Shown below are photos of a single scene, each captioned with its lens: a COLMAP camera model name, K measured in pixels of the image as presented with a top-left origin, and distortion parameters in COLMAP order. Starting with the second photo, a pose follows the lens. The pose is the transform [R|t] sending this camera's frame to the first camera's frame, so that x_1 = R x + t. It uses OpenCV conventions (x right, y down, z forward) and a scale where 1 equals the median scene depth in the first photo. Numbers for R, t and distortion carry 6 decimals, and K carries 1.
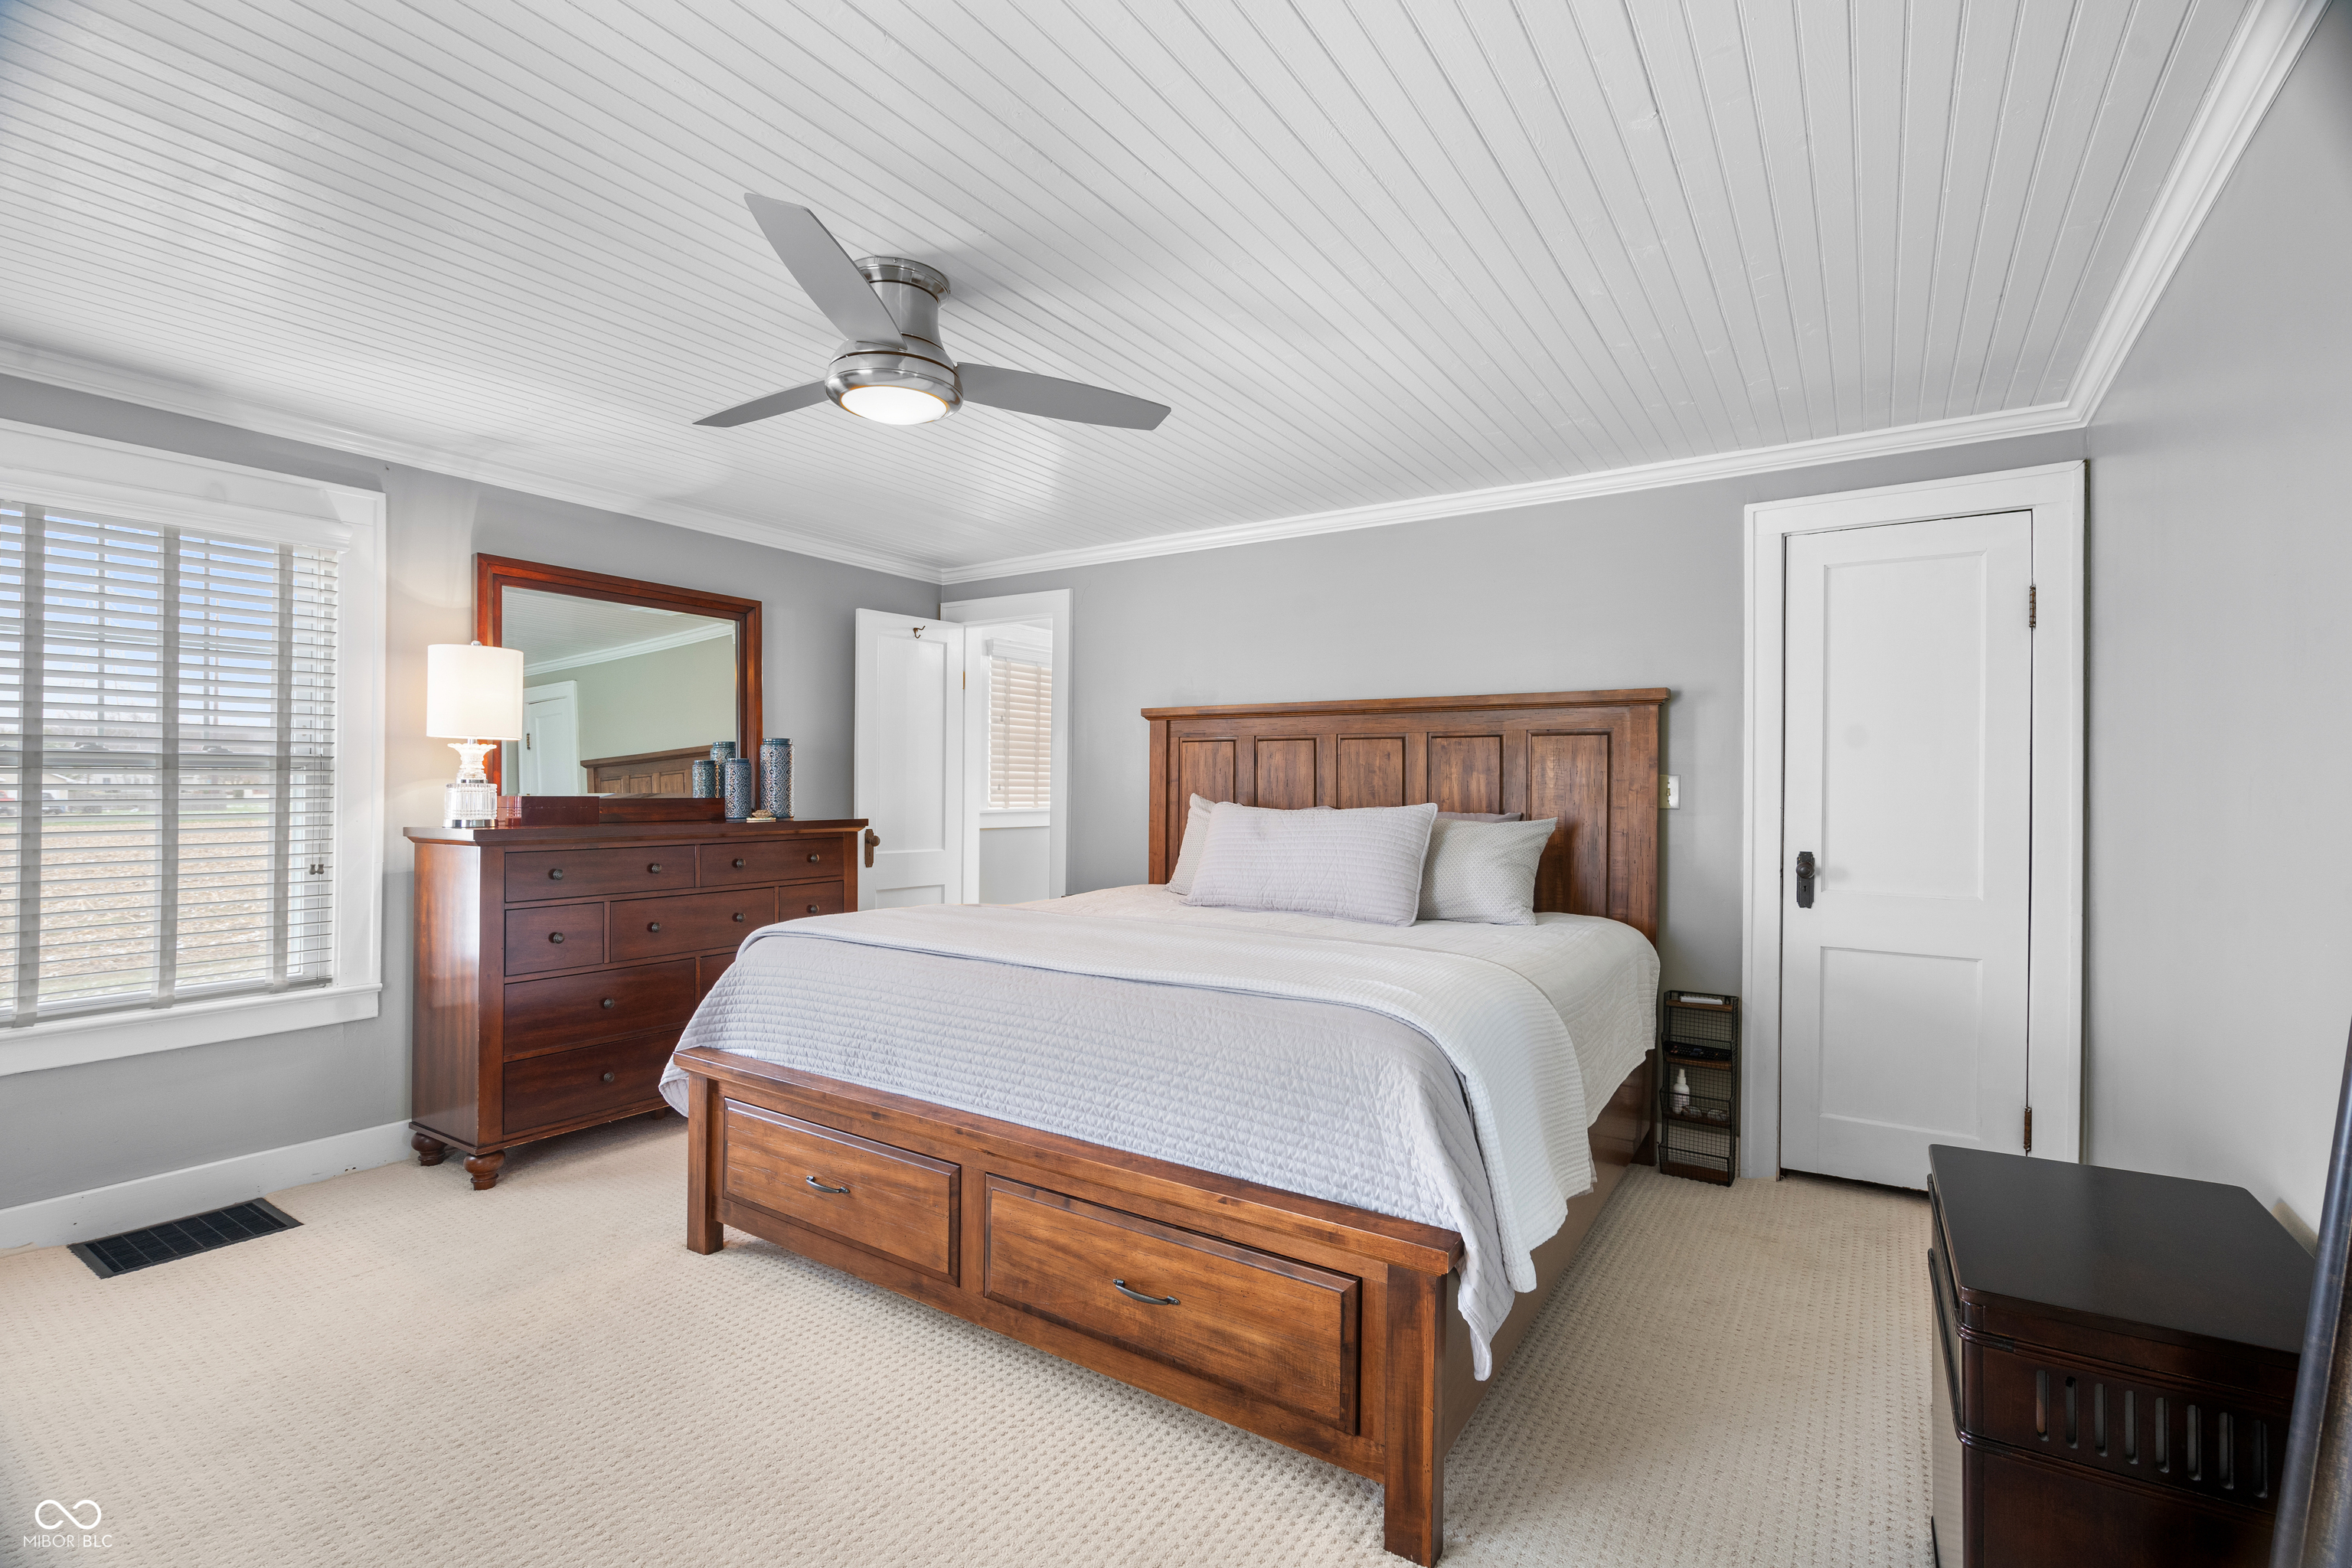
lens RADIAL K [[1075.3, 0, 1172.2], [0, 1075.3, 780.1], [0, 0, 1]] dist [-0.000368, 0.000019]
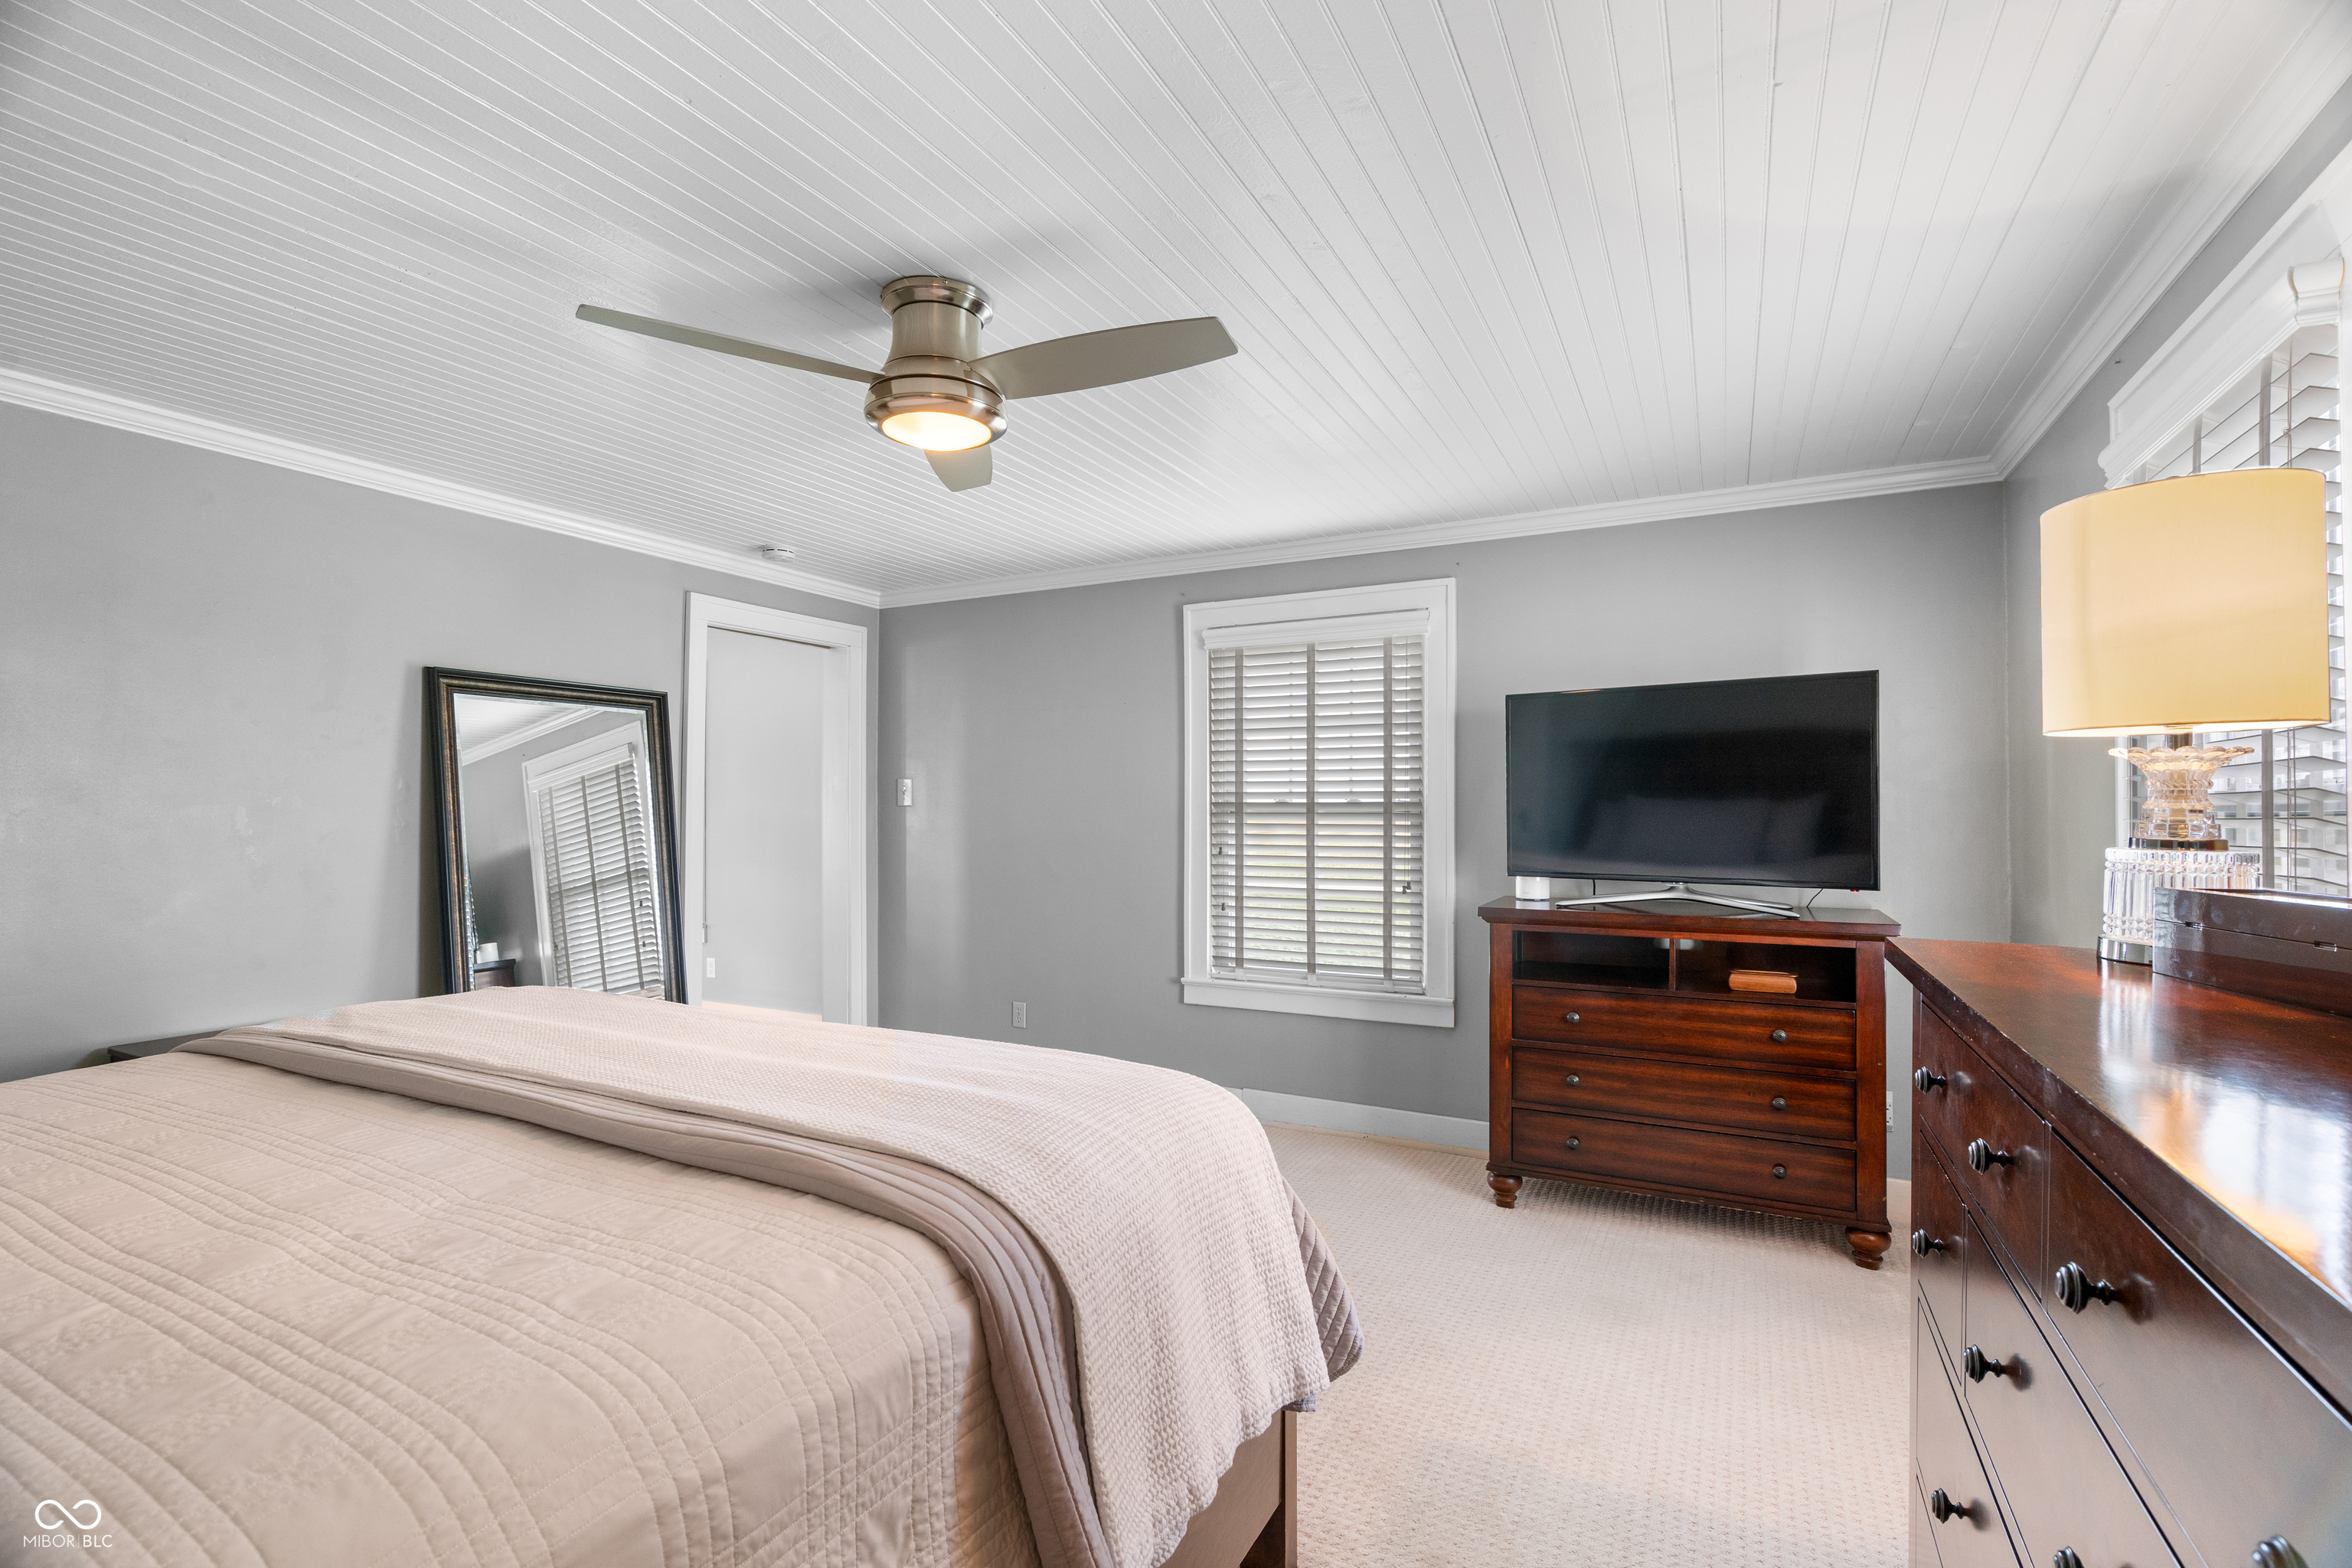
lens RADIAL K [[1075.3, 0, 1169.0], [0, 1075.3, 797.7], [0, 0, 1]] dist [-0.000368, 0.000019]
pose [[0.092994, -0.016913, -0.995523, 0.413933], [-0.004419, 0.999839, -0.017399, -0.006448], [0.995657, 0.006018, 0.092904, 0.624362]]
